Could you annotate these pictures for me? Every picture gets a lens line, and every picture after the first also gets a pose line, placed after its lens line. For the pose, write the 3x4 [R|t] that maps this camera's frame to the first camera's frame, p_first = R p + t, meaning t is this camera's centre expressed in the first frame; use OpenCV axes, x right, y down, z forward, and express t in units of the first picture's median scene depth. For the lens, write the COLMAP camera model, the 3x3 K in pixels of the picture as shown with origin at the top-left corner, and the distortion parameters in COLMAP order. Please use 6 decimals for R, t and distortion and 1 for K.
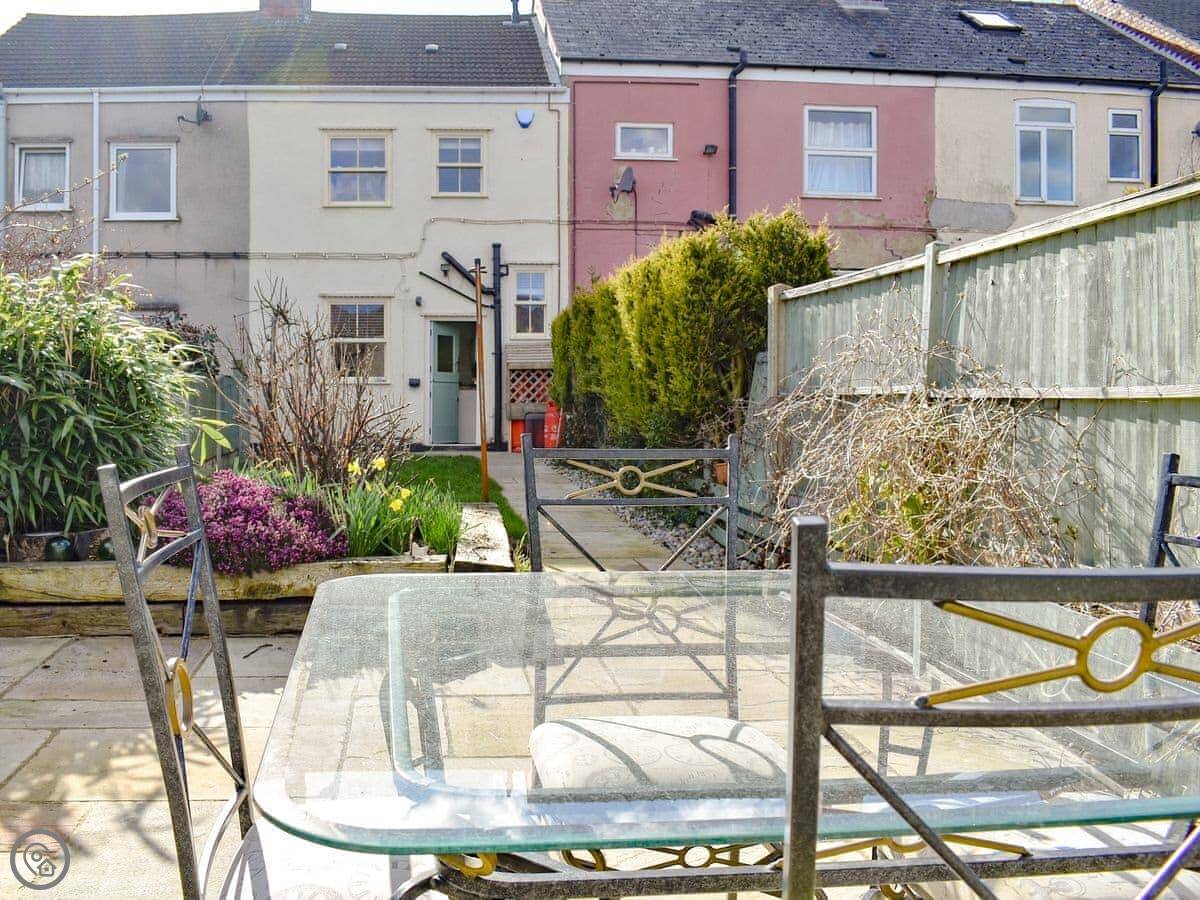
lens RADIAL K [[1138.3, 0, 600.0], [0, 1138.3, 450.0], [0, 0, 1]] dist [-0.105624, 0.005431]
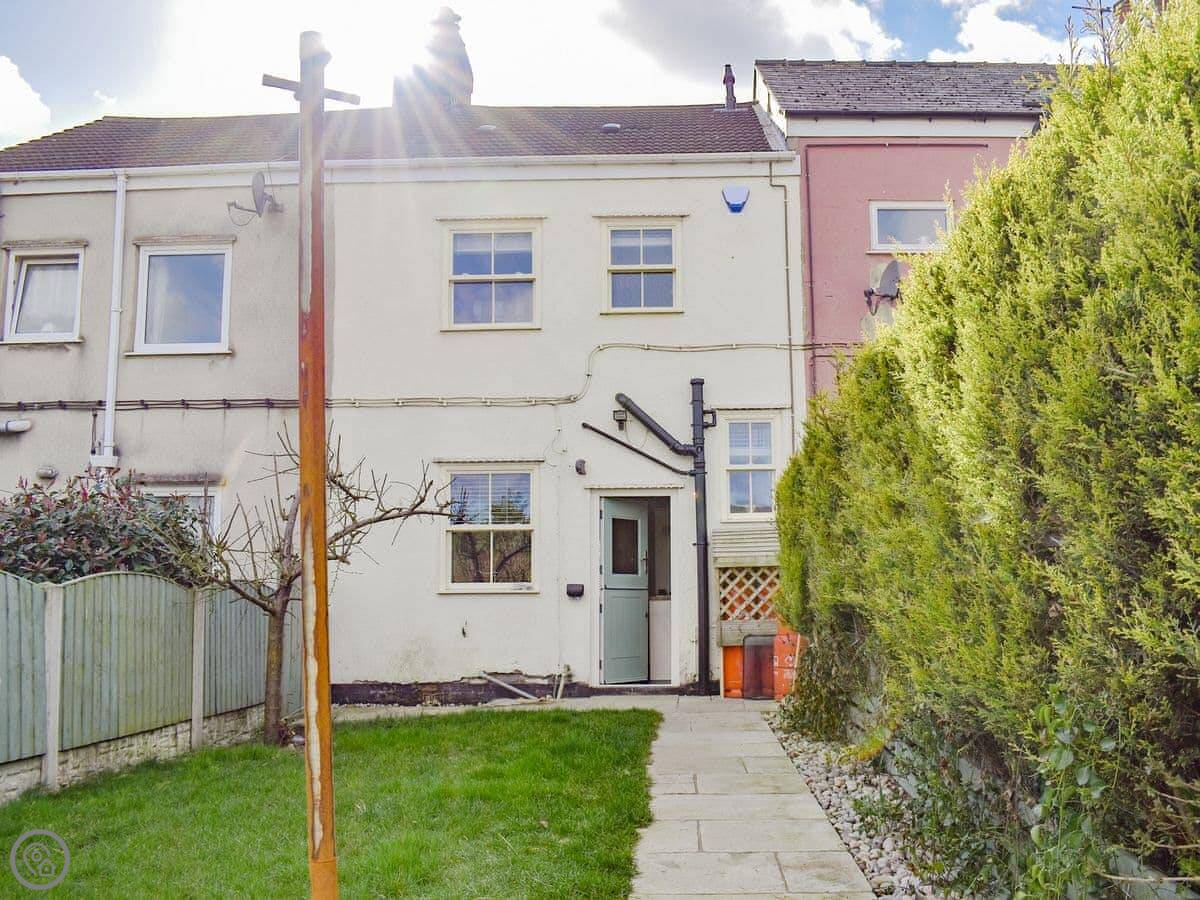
lens RADIAL K [[1191.9, 0, 704.3], [0, 1191.9, 418.0], [0, 0, 1]] dist [-0.104995, 0.003627]
pose [[0.991673, -0.034794, -0.123993, -0.000766], [0.009126, 0.979376, -0.201840, -0.017865], [0.128459, 0.199027, 0.971538, 0.323942]]
